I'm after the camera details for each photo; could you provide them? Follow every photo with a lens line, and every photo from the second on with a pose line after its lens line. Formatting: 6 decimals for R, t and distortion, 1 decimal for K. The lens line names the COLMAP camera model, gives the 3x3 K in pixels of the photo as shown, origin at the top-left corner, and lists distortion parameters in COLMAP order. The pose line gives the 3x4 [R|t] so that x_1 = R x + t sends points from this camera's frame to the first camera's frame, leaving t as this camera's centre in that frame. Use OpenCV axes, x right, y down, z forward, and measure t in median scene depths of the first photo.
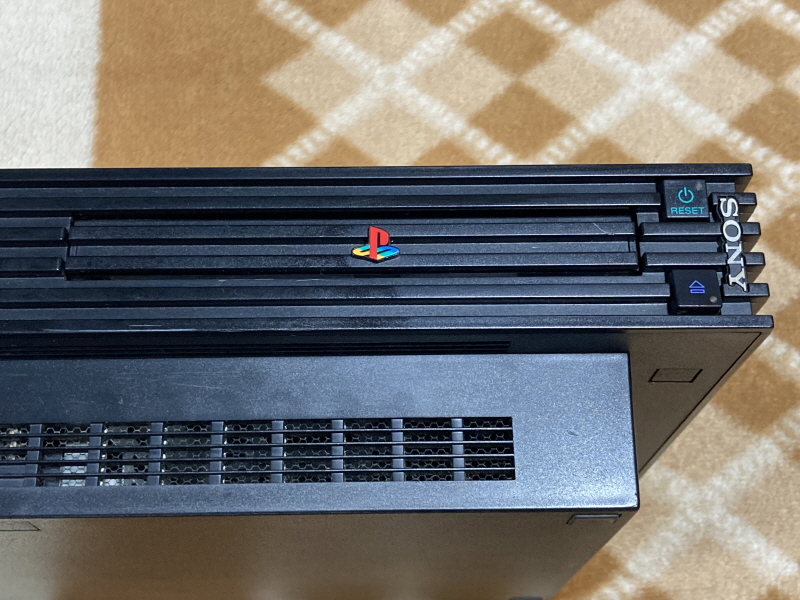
lens RADIAL K [[1096.5, 0, 400.0], [0, 1096.5, 300.0], [0, 0, 1]] dist [0.172503, -0.699751]
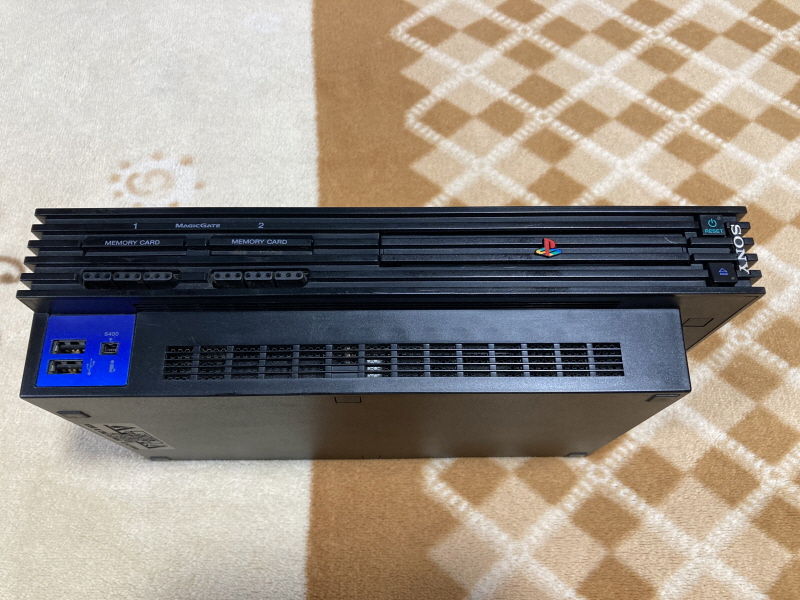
lens RADIAL K [[650.8, 0, 397.3], [0, 650.8, 298.3], [0, 0, 1]] dist [0.002446, -0.008413]
pose [[0.999995, 0.003000, -0.000221, -0.144888], [-0.003001, 0.999963, -0.008093, 0.022768], [0.000197, 0.008094, 0.999967, -0.047984]]
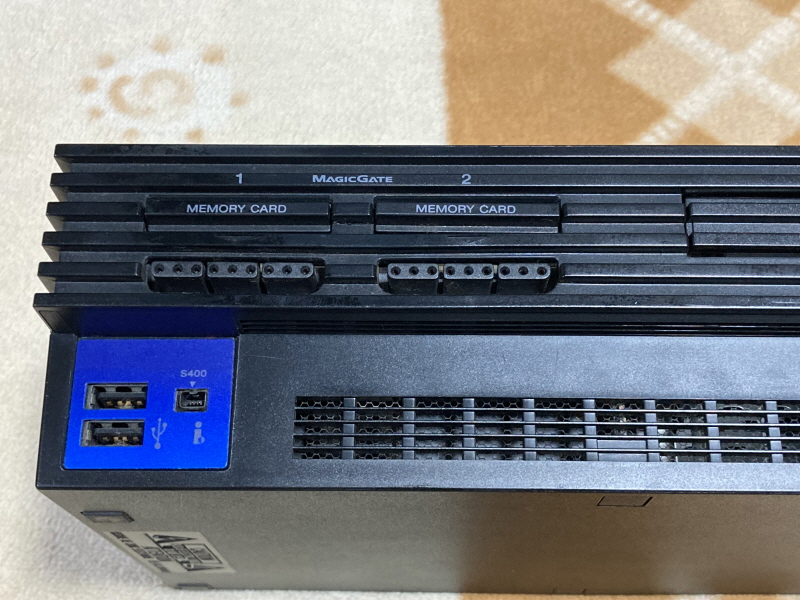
lens RADIAL K [[1096.5, 0, 400.0], [0, 1096.5, 300.0], [0, 0, 1]] dist [0.172503, -0.699751]
pose [[0.999533, 0.016550, -0.025696, -0.285929], [-0.016497, 0.999861, 0.002261, 0.011579], [0.025729, -0.001837, 0.999667, -0.005294]]
